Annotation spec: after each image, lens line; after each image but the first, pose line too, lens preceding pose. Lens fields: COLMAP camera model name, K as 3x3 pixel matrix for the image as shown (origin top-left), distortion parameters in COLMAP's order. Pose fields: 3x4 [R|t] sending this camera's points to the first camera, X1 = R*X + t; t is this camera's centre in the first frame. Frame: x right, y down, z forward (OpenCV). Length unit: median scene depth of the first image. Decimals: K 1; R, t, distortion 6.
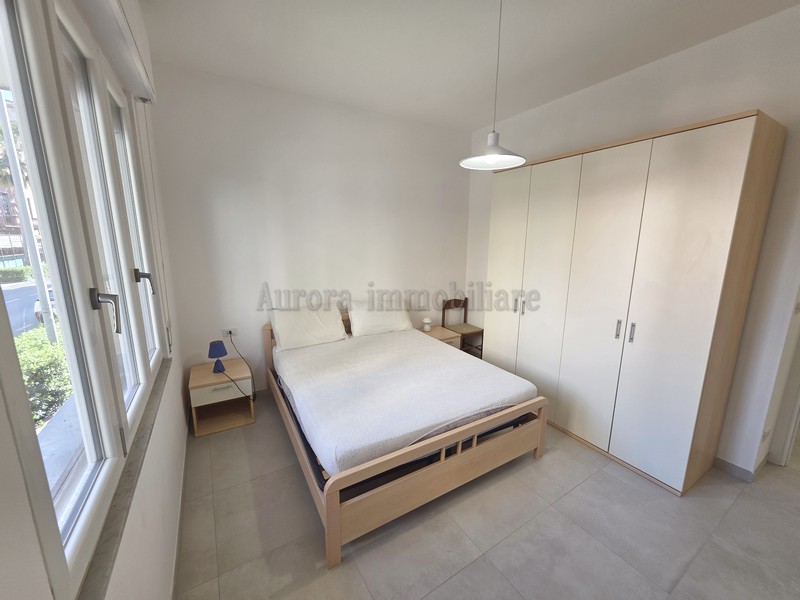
lens RADIAL K [[317.3, 0, 397.2], [0, 317.3, 300.0], [0, 0, 1]] dist [-0.000337, 0.000368]
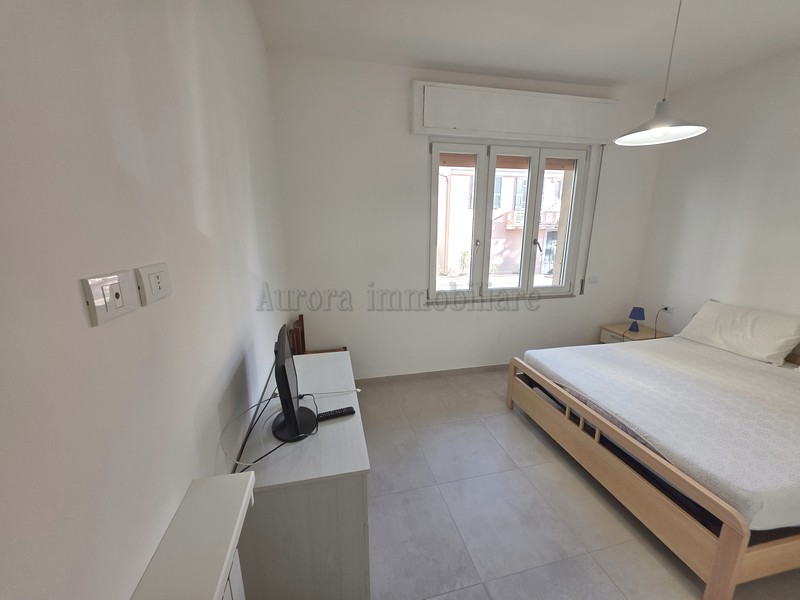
lens RADIAL K [[317.3, 0, 397.2], [0, 317.3, 300.0], [0, 0, 1]] dist [-0.000337, 0.000368]
pose [[-0.329004, 0.200393, -0.922821, 1.286105], [-0.179944, 0.946015, 0.269583, -0.098043], [0.927026, 0.254750, -0.275184, 0.613212]]
